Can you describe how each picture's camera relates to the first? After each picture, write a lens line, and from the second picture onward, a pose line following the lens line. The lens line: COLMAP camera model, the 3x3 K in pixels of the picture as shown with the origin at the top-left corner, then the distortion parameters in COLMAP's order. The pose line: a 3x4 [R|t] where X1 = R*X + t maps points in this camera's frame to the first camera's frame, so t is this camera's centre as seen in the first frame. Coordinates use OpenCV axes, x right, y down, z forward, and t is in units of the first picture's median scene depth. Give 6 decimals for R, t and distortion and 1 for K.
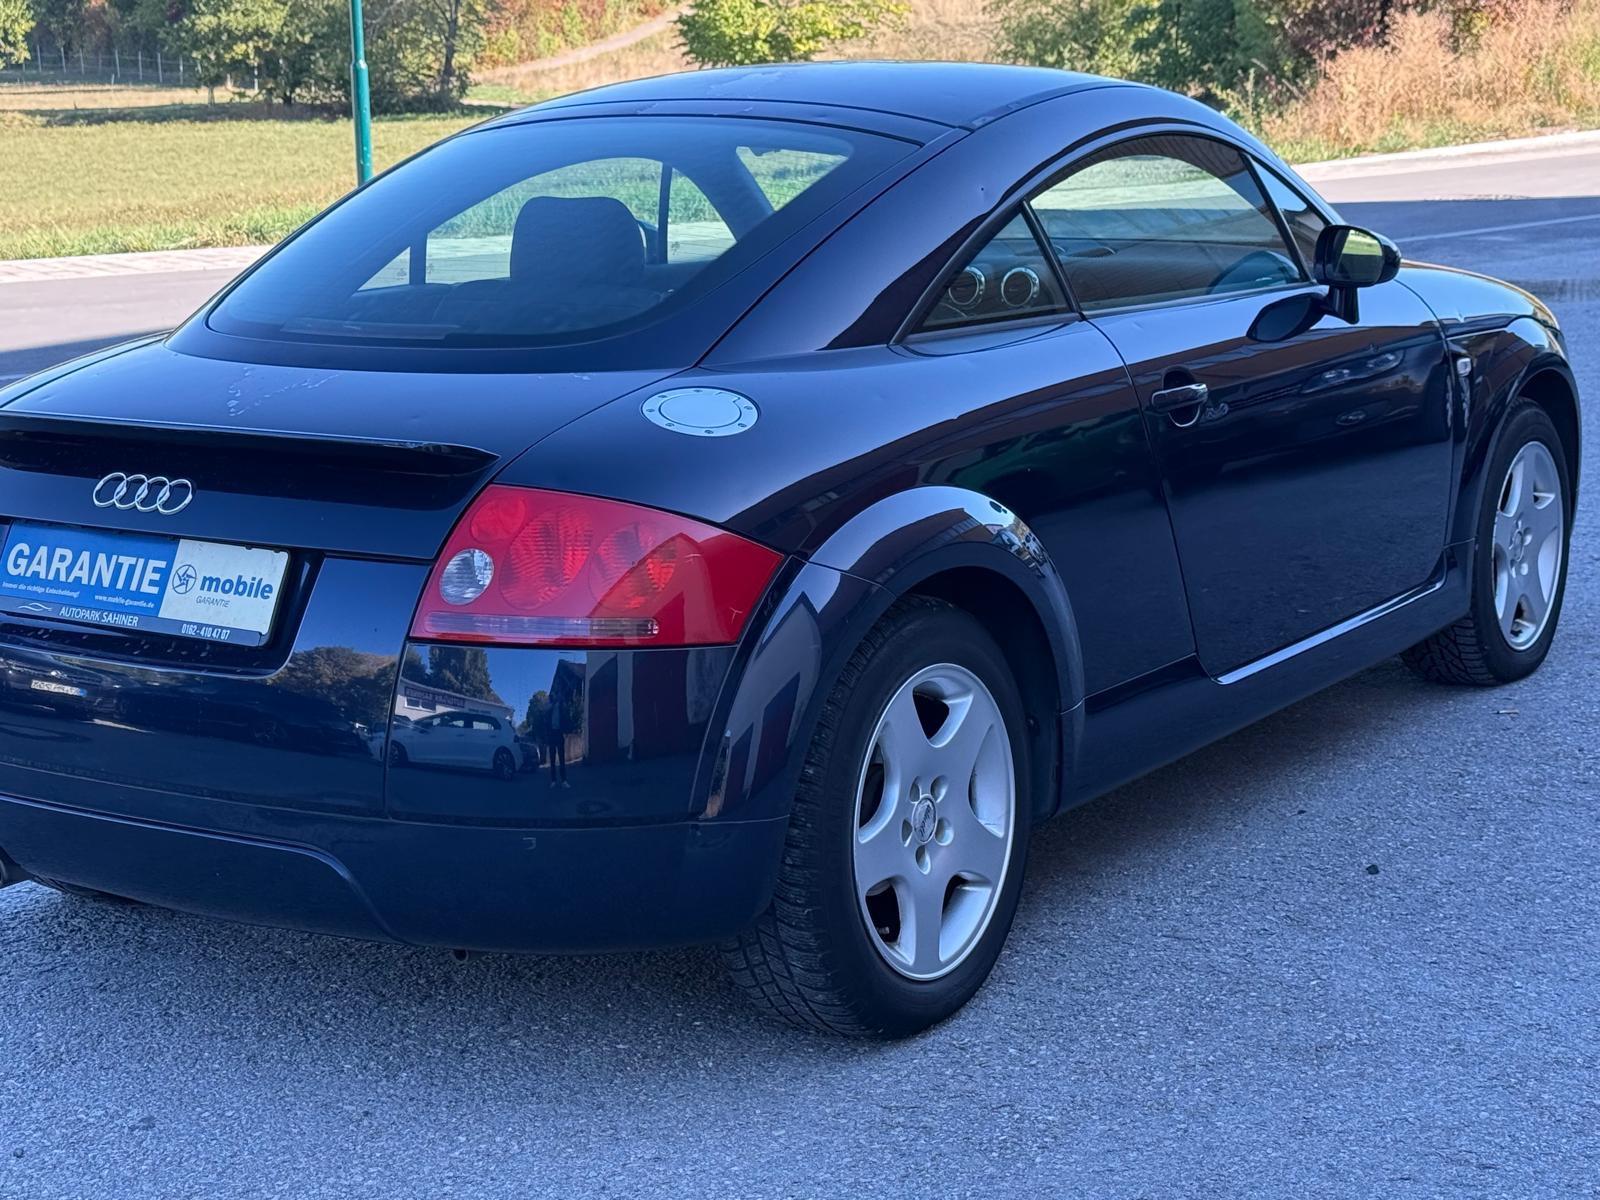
lens RADIAL K [[3364.0, 0, 700.0], [0, 3364.0, 639.3], [0, 0, 1]] dist [0.228572, -0.409751]
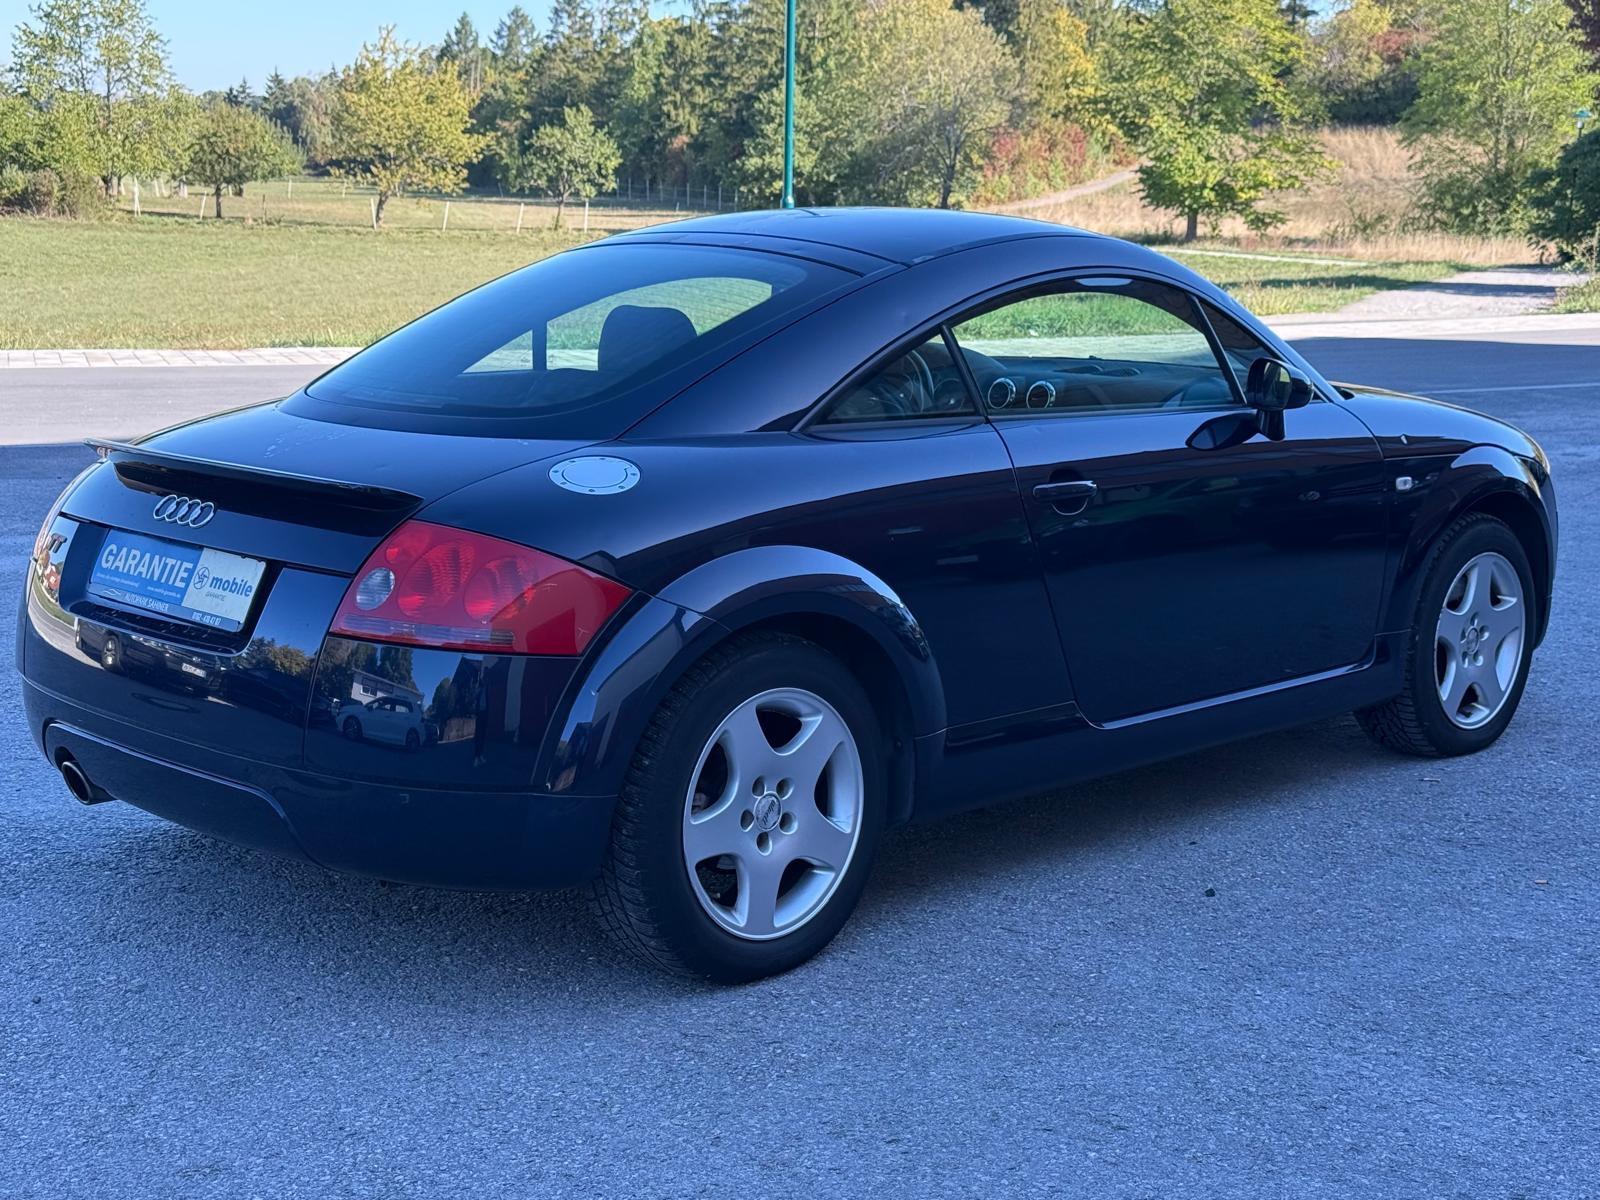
lens RADIAL K [[2784.0, 0, 651.4], [0, 2784.0, 635.7], [0, 0, 1]] dist [0.361107, -0.884504]
pose [[0.973706, 0.072975, -0.215805, 0.054352], [-0.076088, 0.997082, -0.006142, -0.000447], [0.214727, 0.022400, 0.976417, -0.005070]]
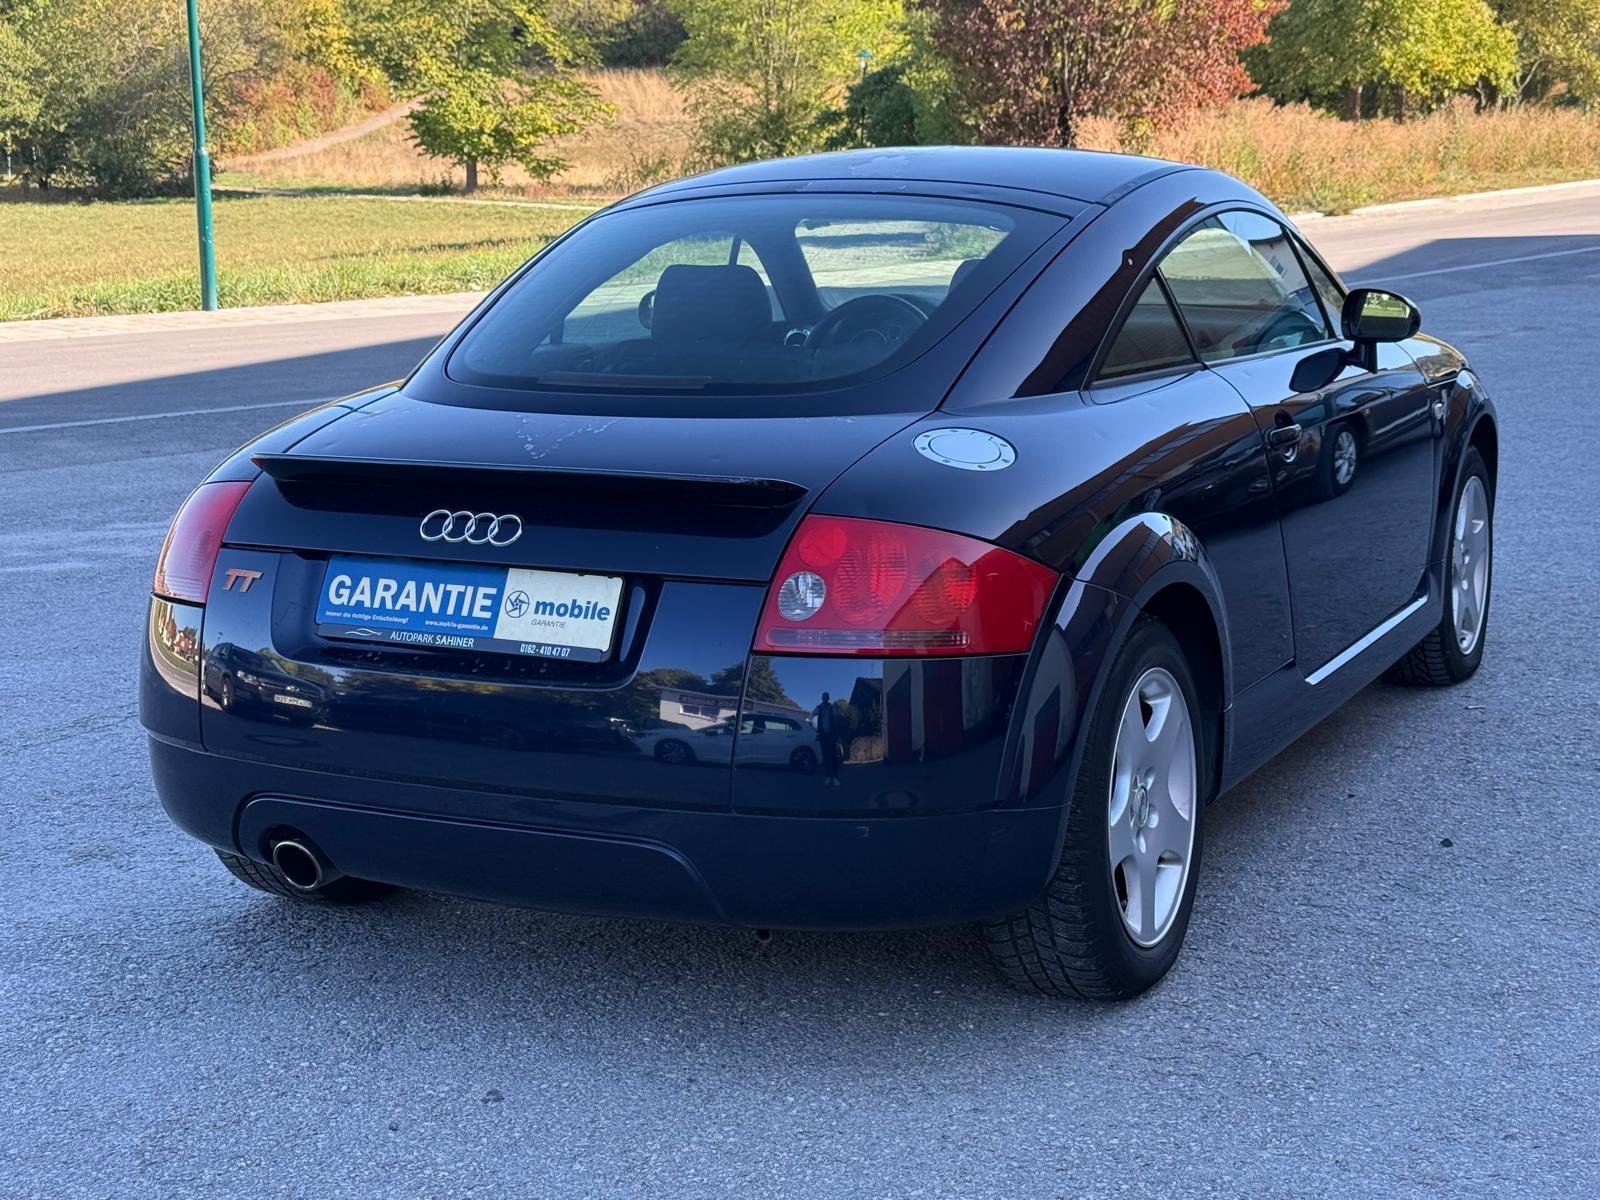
lens RADIAL K [[3027.6, 0, 758.1], [0, 3027.6, 597.5], [0, 0, 1]] dist [0.193948, -0.287305]
pose [[0.988327, -0.015993, 0.151507, -0.048197], [0.019837, 0.999518, -0.023892, 0.001162], [-0.151052, 0.026619, 0.988167, 0.000502]]
